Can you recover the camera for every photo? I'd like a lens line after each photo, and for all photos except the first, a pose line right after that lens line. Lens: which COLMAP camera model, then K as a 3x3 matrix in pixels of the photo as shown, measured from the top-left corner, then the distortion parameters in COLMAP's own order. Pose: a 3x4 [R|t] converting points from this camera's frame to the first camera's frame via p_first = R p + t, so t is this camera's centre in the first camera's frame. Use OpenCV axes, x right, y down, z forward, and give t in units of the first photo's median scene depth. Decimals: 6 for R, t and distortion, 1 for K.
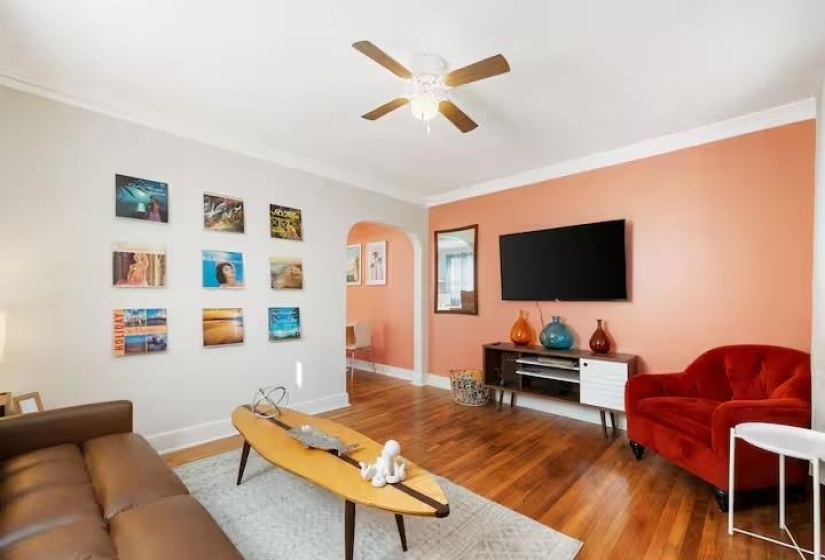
lens RADIAL K [[351.5, 0, 412.5], [0, 351.5, 280.0], [0, 0, 1]] dist [0.001700, 0.000152]
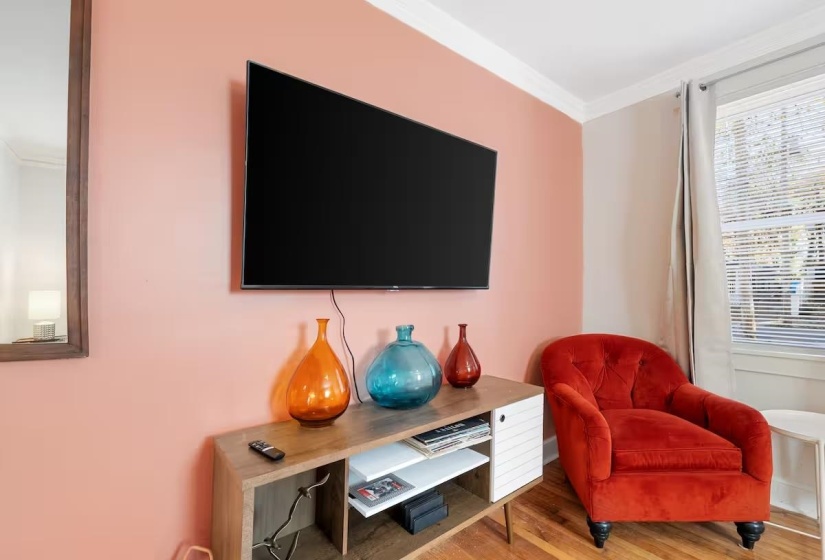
lens RADIAL K [[367.5, 0, 412.5], [0, 367.5, 280.0], [0, 0, 1]] dist [-0.000938, -0.000144]
pose [[0.134249, -0.001290, 0.990947, -0.032764], [-0.051726, 0.998627, 0.008308, 0.048071], [-0.989597, -0.052373, 0.133998, 1.048452]]
